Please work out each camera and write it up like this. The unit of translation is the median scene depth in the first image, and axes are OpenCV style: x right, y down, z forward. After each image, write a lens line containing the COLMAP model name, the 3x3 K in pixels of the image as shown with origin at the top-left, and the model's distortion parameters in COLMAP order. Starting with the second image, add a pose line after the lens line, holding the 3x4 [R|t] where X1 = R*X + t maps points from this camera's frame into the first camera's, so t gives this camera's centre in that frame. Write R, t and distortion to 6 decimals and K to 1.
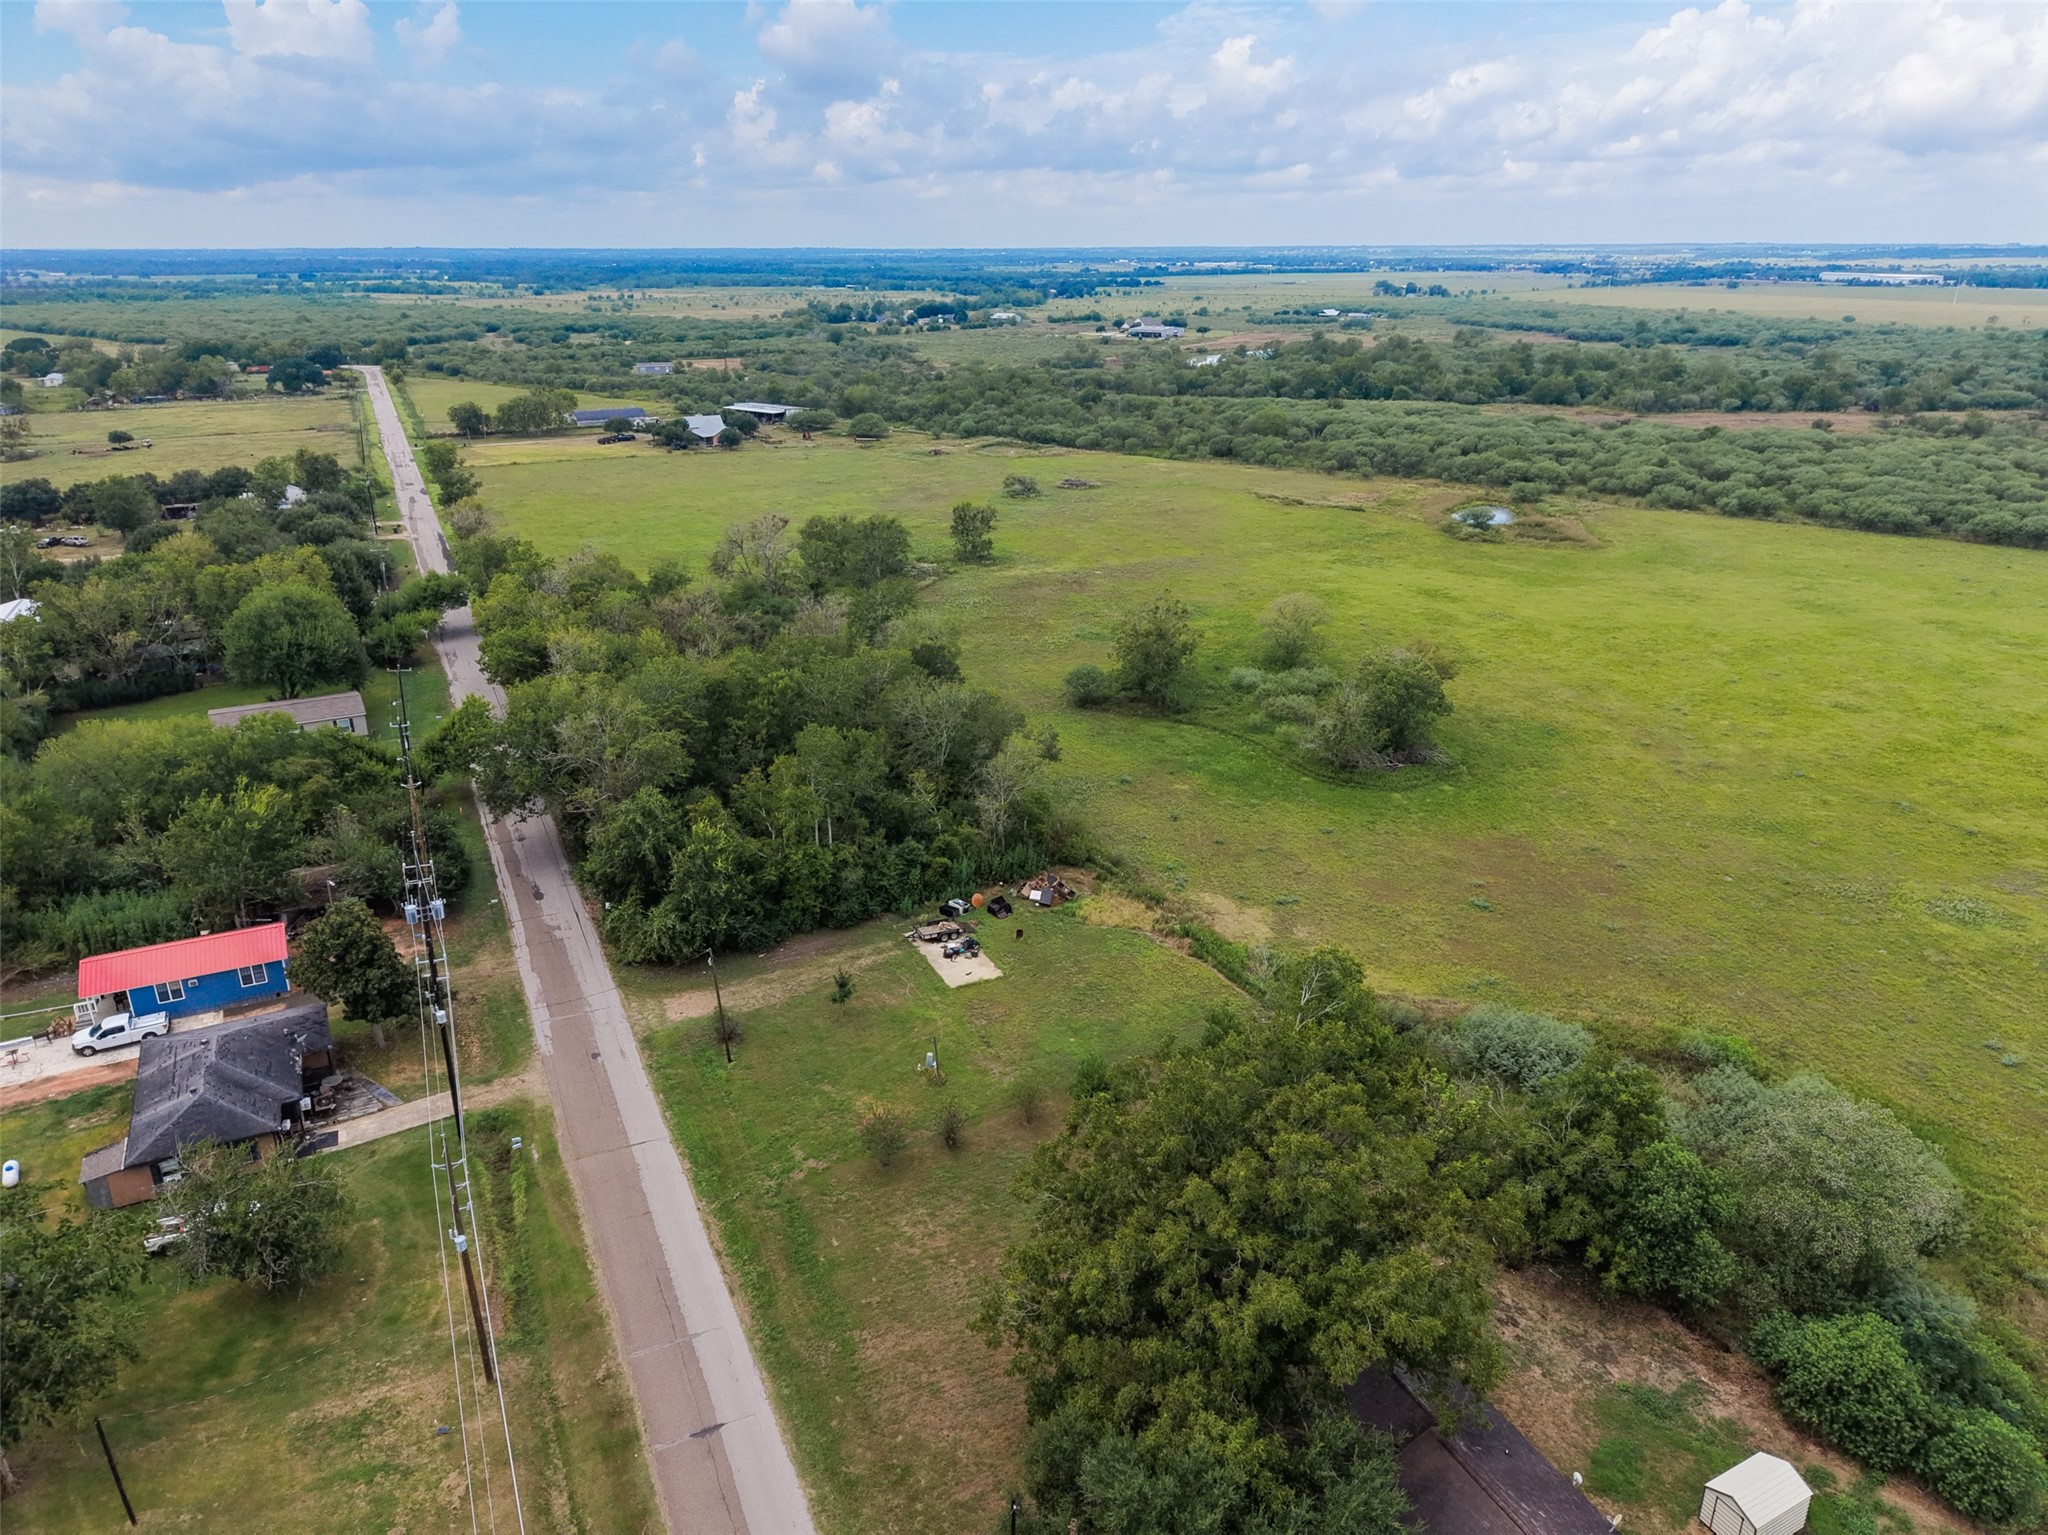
lens RADIAL K [[1370.1, 0, 1026.5], [0, 1370.1, 767.4], [0, 0, 1]] dist [0.017259, -0.016813]
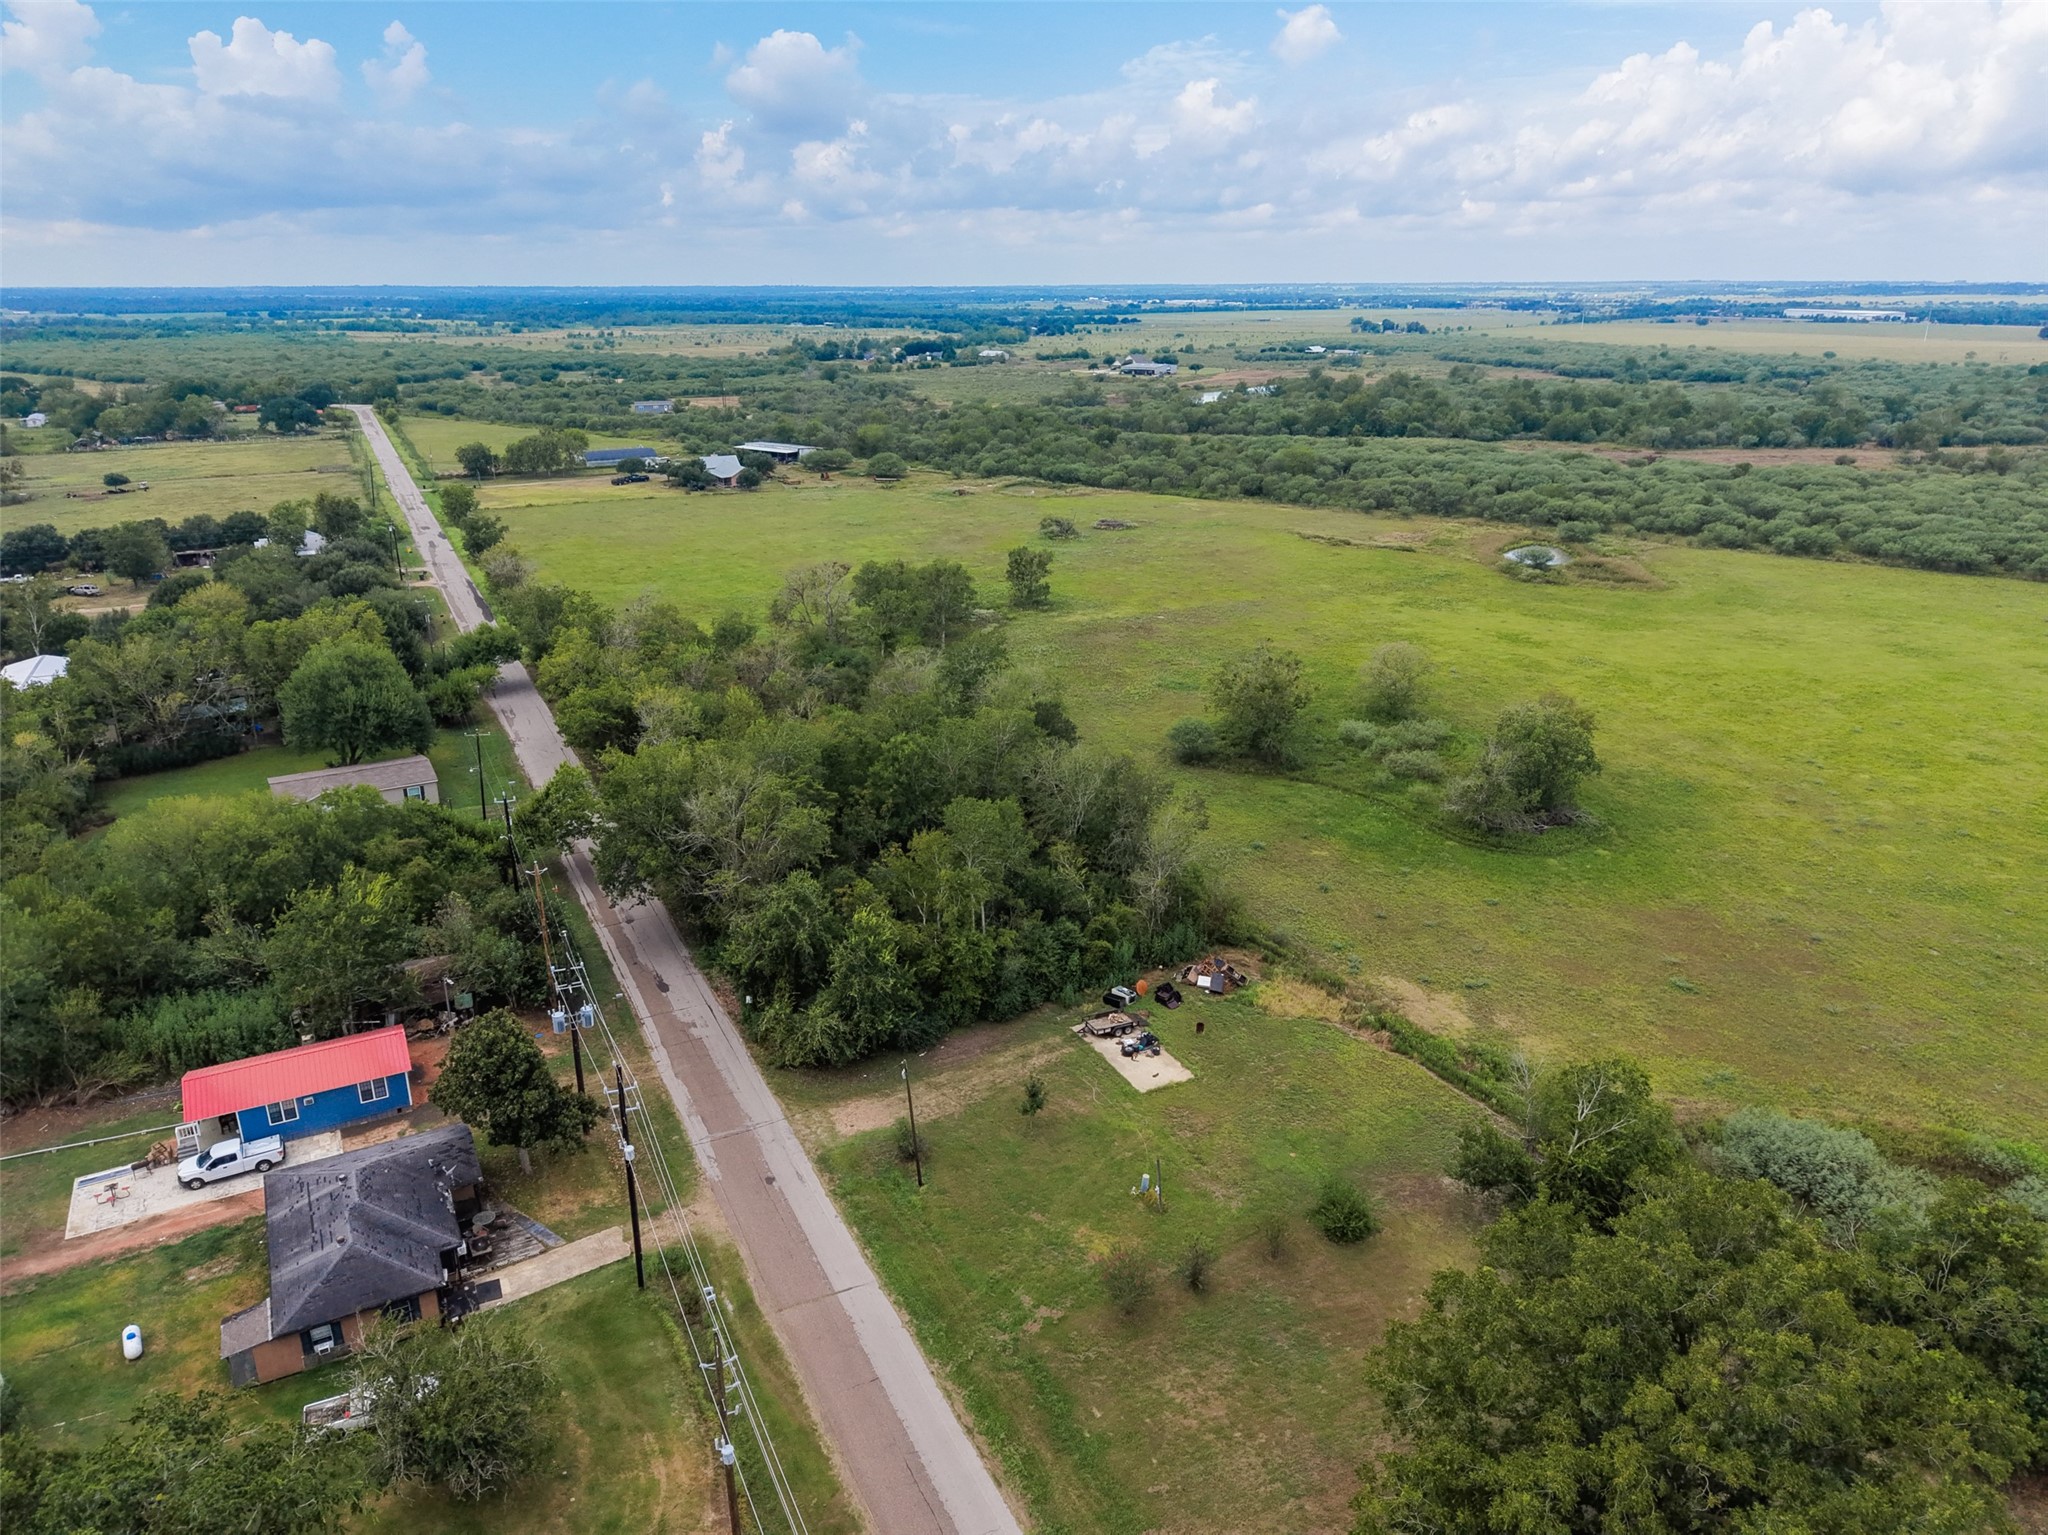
lens RADIAL K [[1370.1, 0, 1026.5], [0, 1370.1, 767.4], [0, 0, 1]] dist [0.017259, -0.016813]
pose [[0.999740, -0.008006, 0.021333, -0.054575], [0.008521, 0.999672, -0.024156, -0.012001], [-0.021133, 0.024332, 0.999481, 0.031927]]
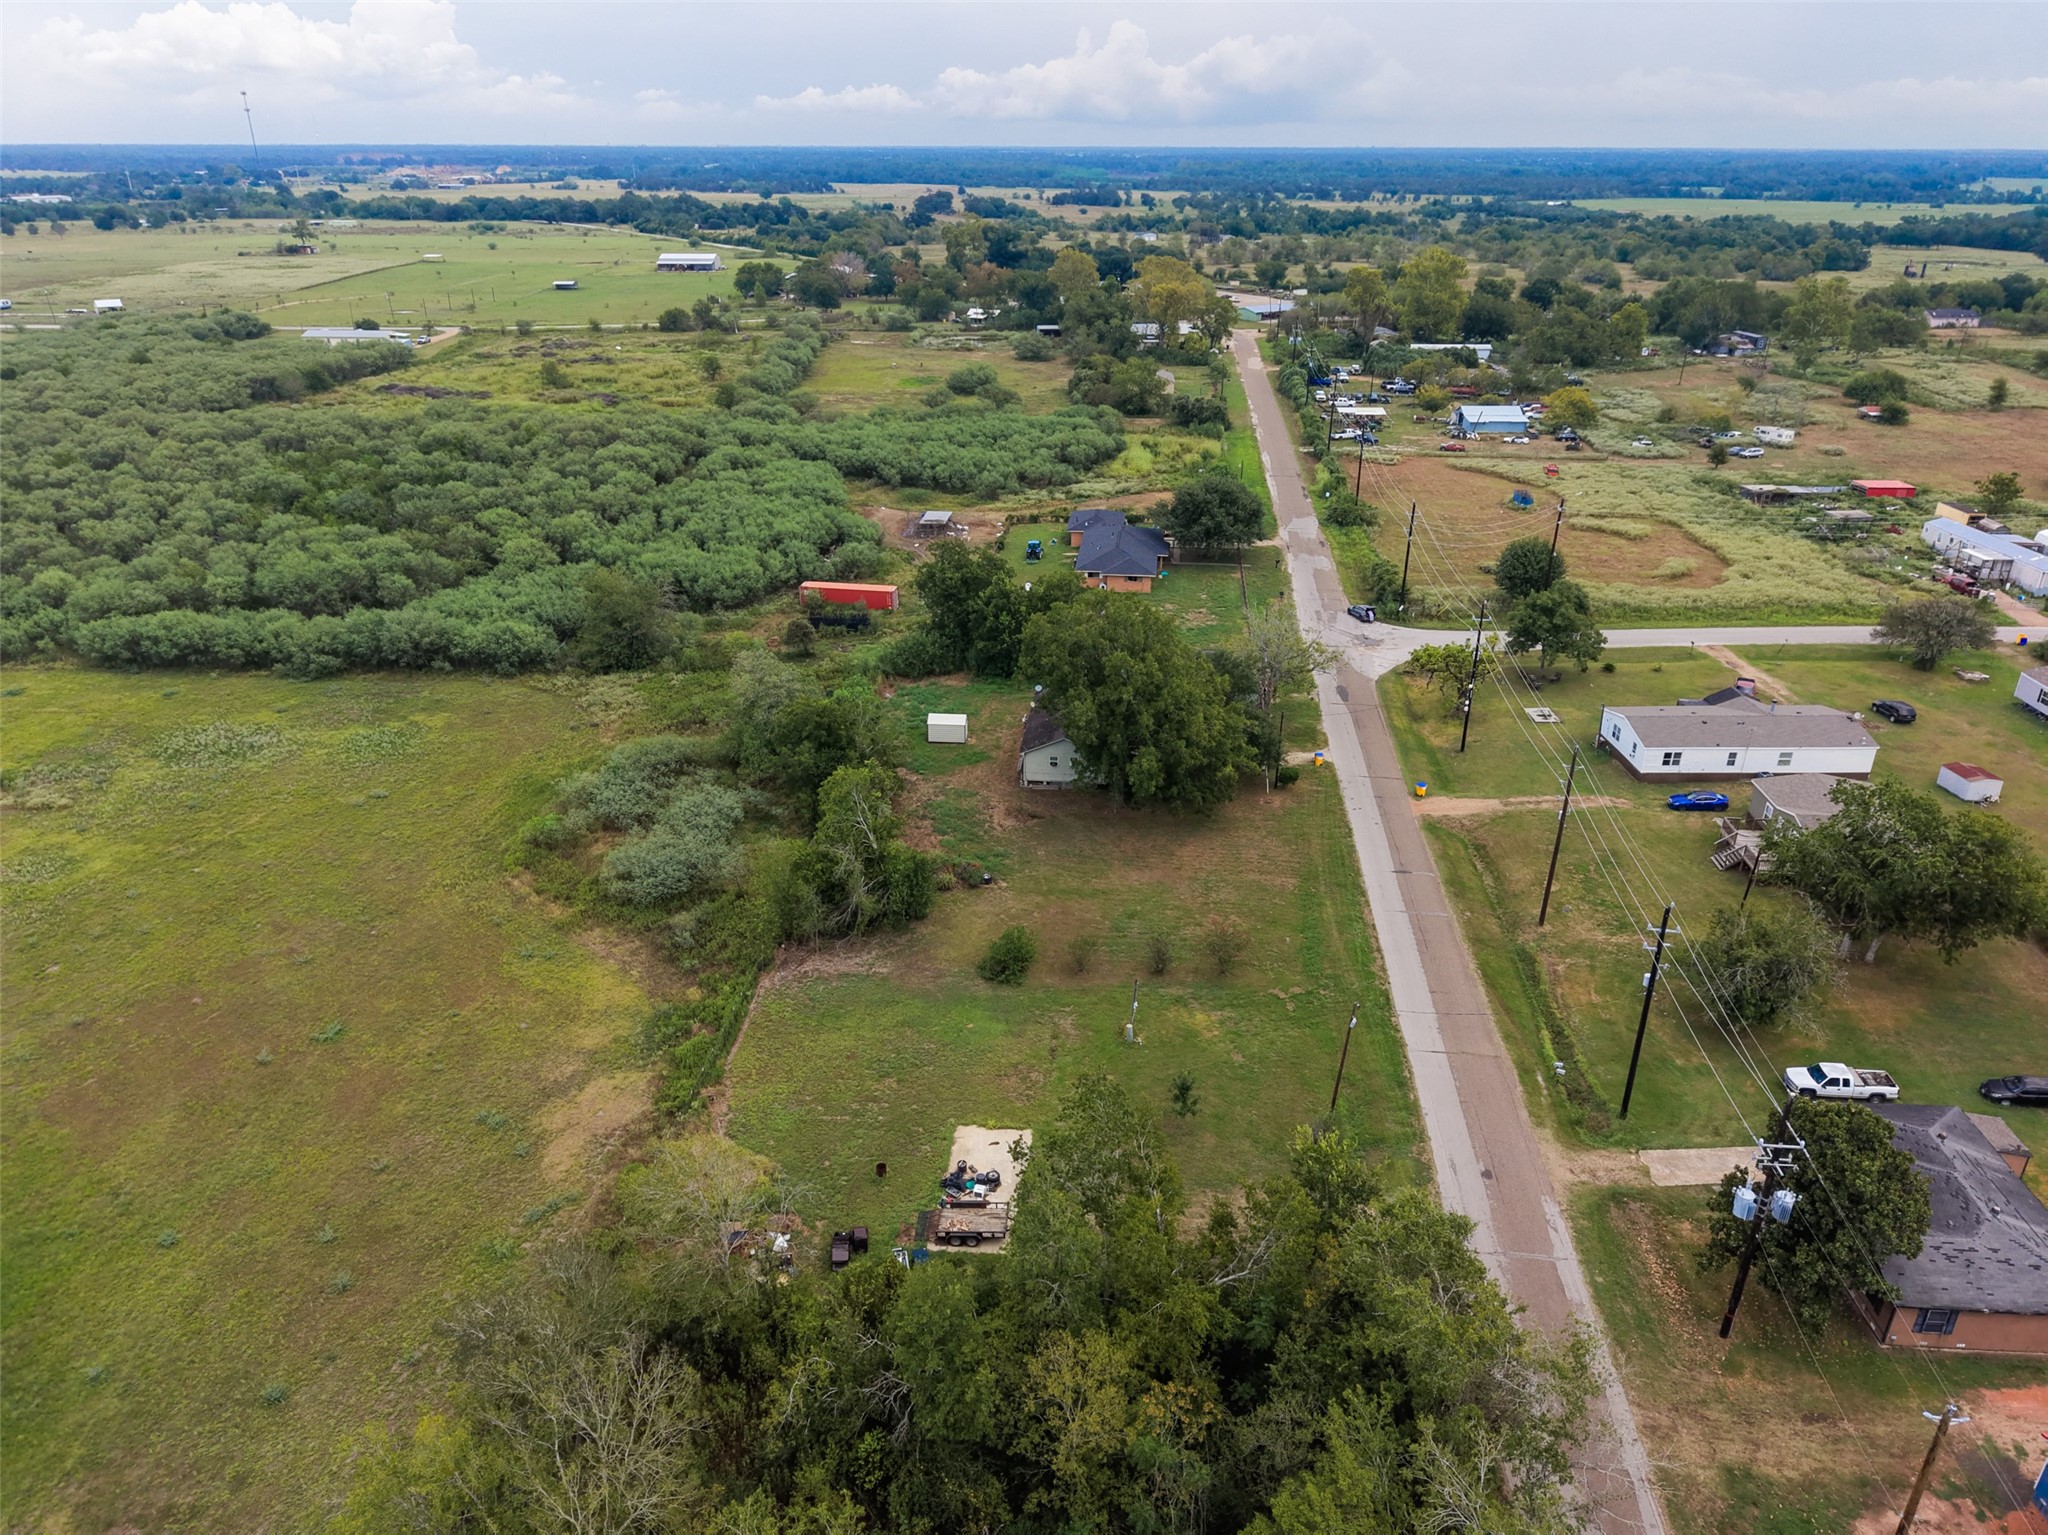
lens RADIAL K [[1370.1, 0, 1026.5], [0, 1370.1, 767.4], [0, 0, 1]] dist [0.017259, -0.016813]
pose [[-0.855241, -0.213765, 0.472088, -0.137173], [0.181215, 0.730092, 0.658883, -0.182934], [-0.485514, 0.649053, -0.585668, 0.483190]]
